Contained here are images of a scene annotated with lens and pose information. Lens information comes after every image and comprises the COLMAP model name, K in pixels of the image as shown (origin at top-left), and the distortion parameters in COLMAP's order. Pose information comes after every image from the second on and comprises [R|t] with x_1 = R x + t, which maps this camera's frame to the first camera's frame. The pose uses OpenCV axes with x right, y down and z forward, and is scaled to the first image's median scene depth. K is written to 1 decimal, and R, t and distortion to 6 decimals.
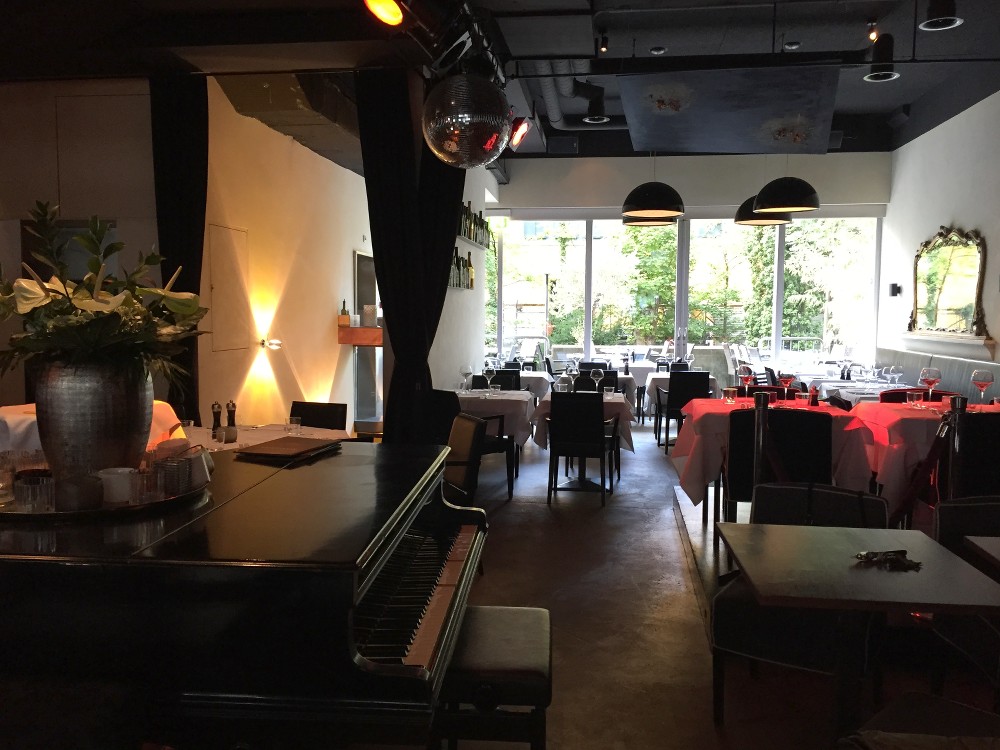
lens RADIAL K [[841.5, 0, 494.5], [0, 841.5, 376.6], [0, 0, 1]] dist [0.067644, -0.079183]
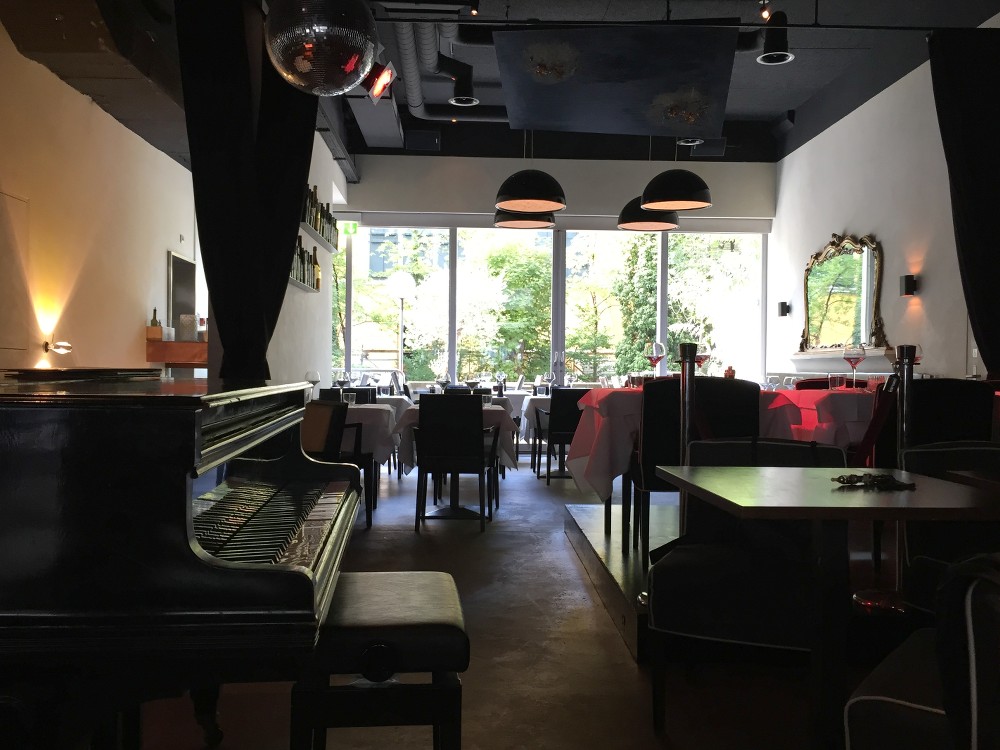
lens RADIAL K [[957.4, 0, 499.2], [0, 957.4, 377.0], [0, 0, 1]] dist [0.051221, 0.000000]
pose [[0.985293, 0.003921, 0.170831, -0.011800], [0.008071, 0.997553, -0.069444, 0.047658], [-0.170685, 0.069802, 0.982850, 0.042406]]
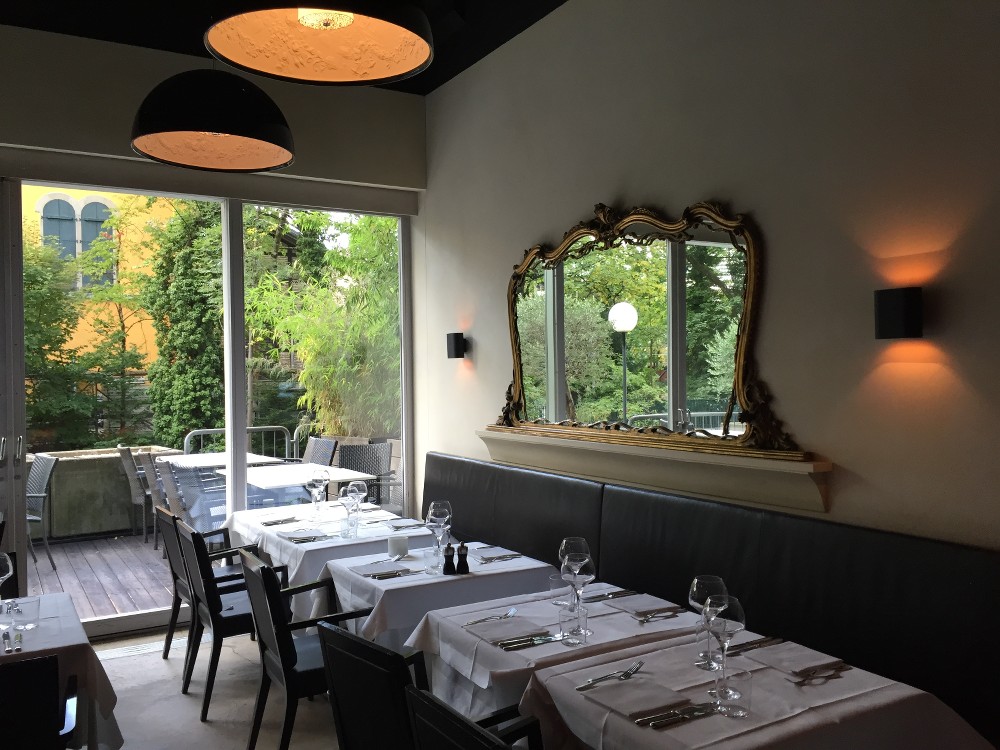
lens RADIAL K [[841.5, 0, 503.0], [0, 841.5, 374.9], [0, 0, 1]] dist [0.067644, -0.079183]
pose [[0.774411, -0.020301, 0.632357, 0.189174], [0.070742, 0.995996, -0.054659, -0.061865], [-0.628716, 0.087063, 0.772746, 0.677348]]
